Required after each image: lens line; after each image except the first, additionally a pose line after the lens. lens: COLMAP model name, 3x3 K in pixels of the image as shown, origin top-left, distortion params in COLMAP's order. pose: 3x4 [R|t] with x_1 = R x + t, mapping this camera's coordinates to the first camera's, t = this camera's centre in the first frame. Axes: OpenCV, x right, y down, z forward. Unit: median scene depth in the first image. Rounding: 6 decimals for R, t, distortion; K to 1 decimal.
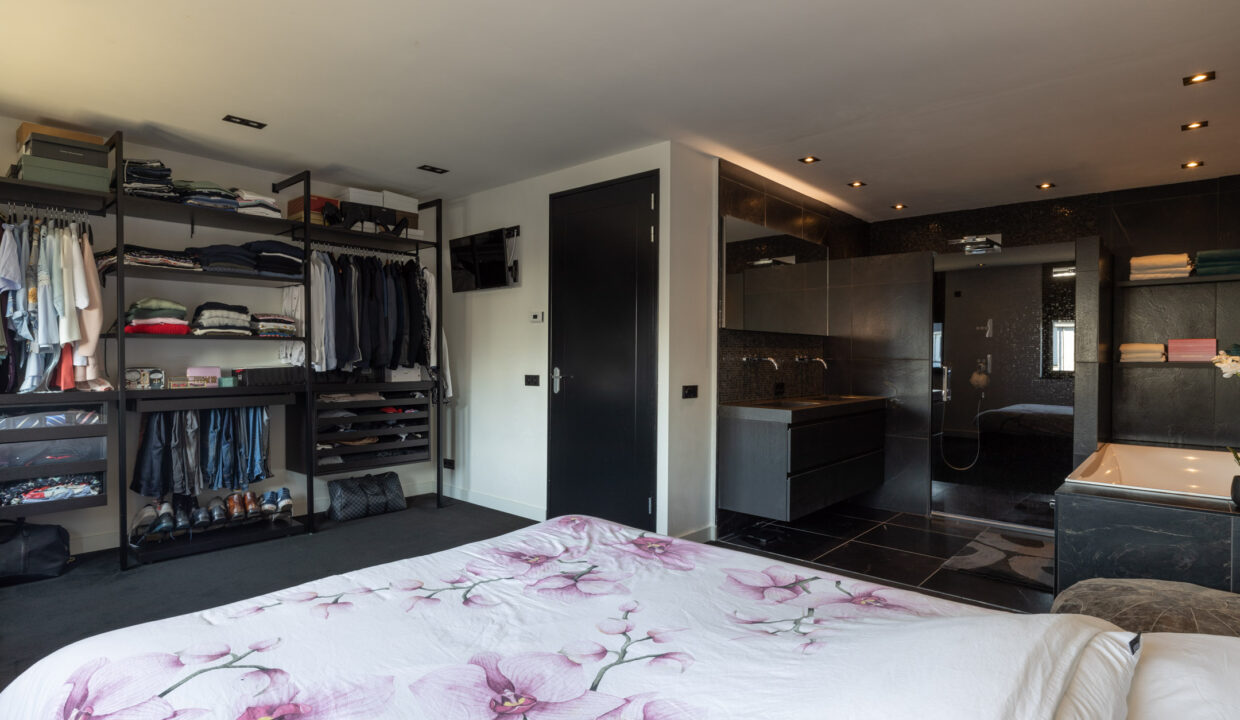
lens RADIAL K [[652.9, 0, 621.9], [0, 652.9, 365.5], [0, 0, 1]] dist [-0.001323, 0.000325]
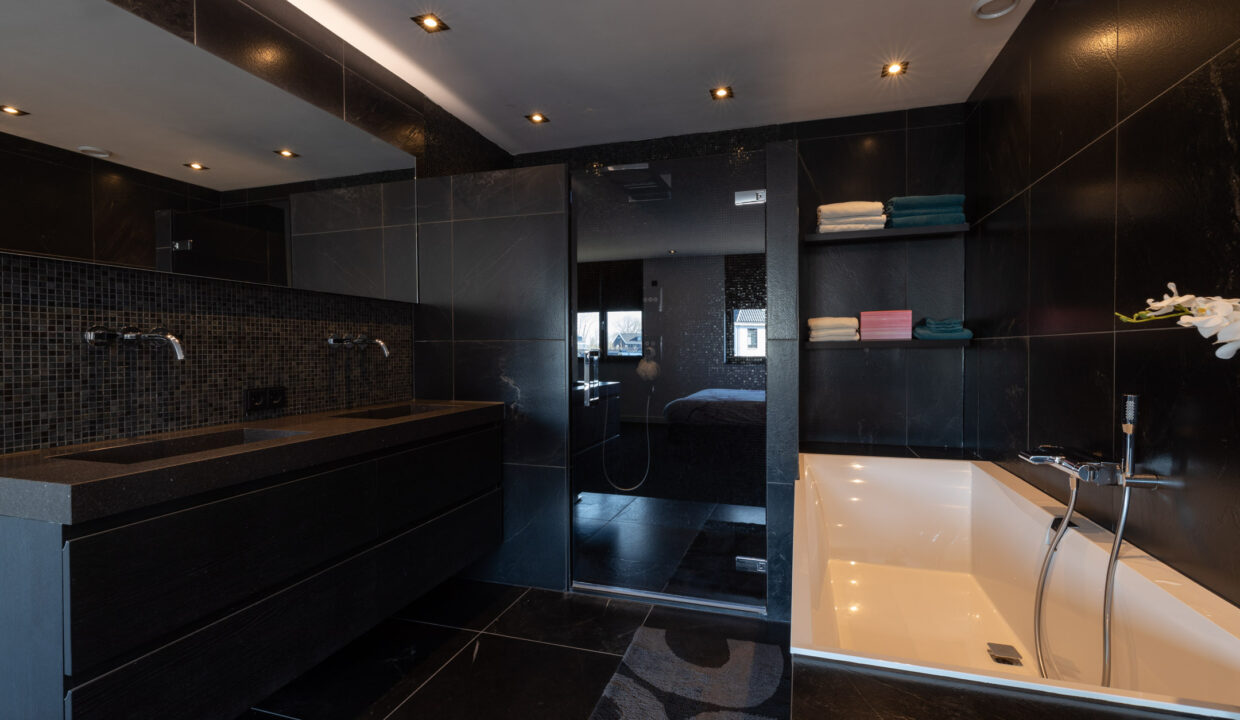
lens RADIAL K [[532.8, 0, 621.6], [0, 532.8, 356.8], [0, 0, 1]] dist [-0.001137, -0.000053]
pose [[0.930291, -0.017017, 0.366429, 0.333736], [0.017403, 0.999846, 0.002251, 0.007117], [-0.366410, 0.004283, 0.930443, 0.505971]]
